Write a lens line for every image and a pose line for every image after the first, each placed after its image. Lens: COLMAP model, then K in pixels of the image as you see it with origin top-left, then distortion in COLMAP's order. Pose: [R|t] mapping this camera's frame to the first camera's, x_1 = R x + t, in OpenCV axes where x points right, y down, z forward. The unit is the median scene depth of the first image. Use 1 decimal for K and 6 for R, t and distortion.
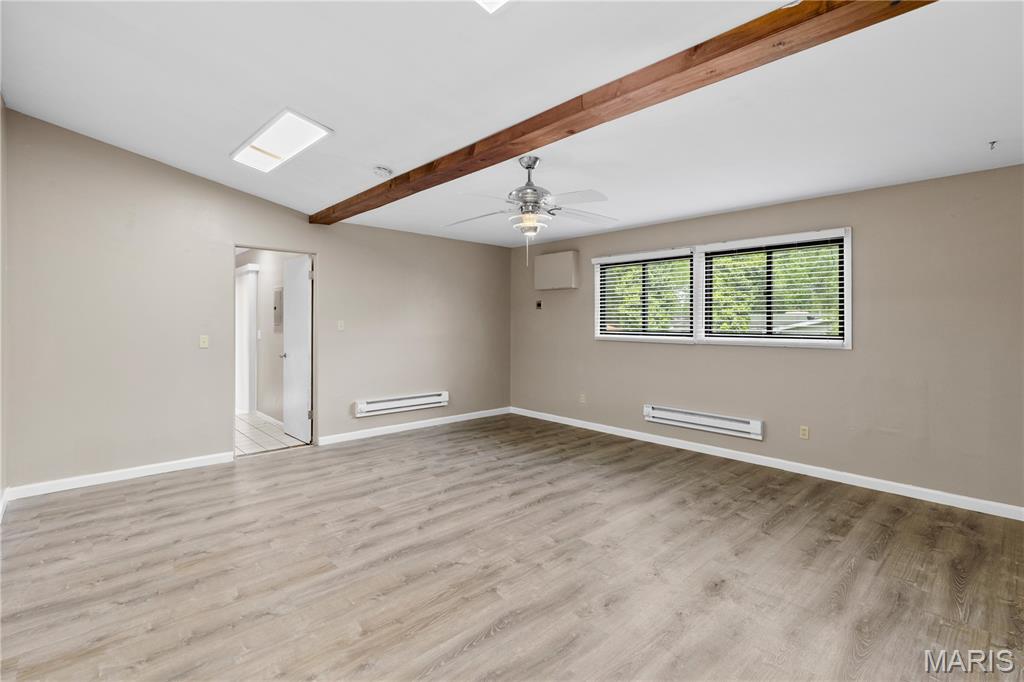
lens RADIAL K [[468.5, 0, 507.3], [0, 468.5, 333.1], [0, 0, 1]] dist [0.002128, -0.001654]
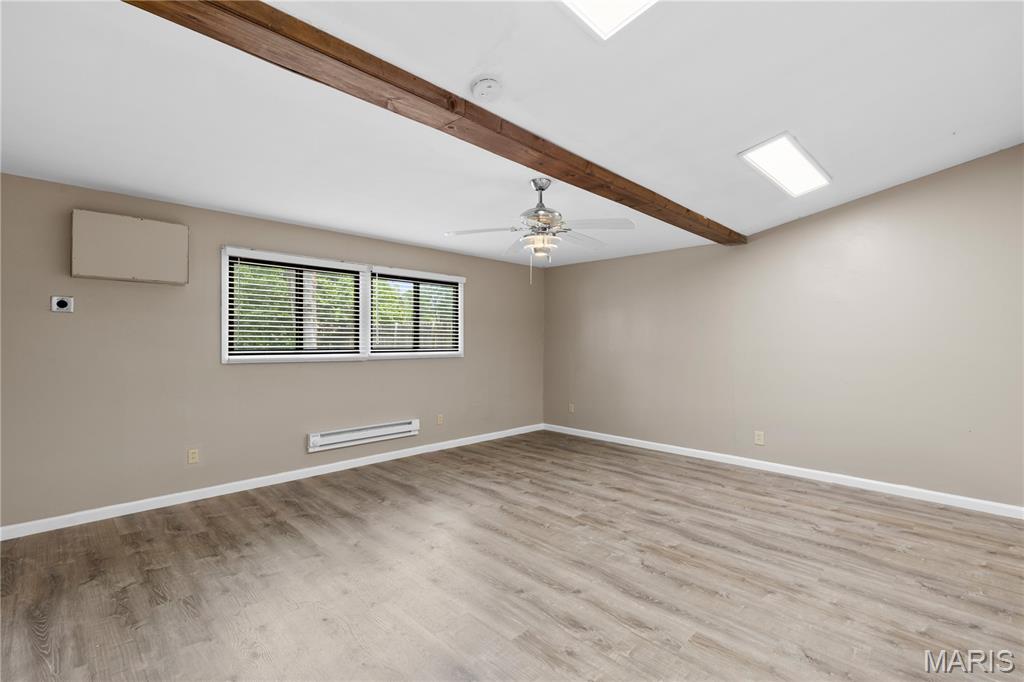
lens RADIAL K [[468.5, 0, 509.4], [0, 468.5, 341.4], [0, 0, 1]] dist [0.002128, -0.001654]
pose [[-0.046674, -0.007128, 0.998885, -0.907027], [0.019023, 0.999787, 0.008023, -0.027956], [-0.998729, 0.019377, -0.046529, 1.045266]]
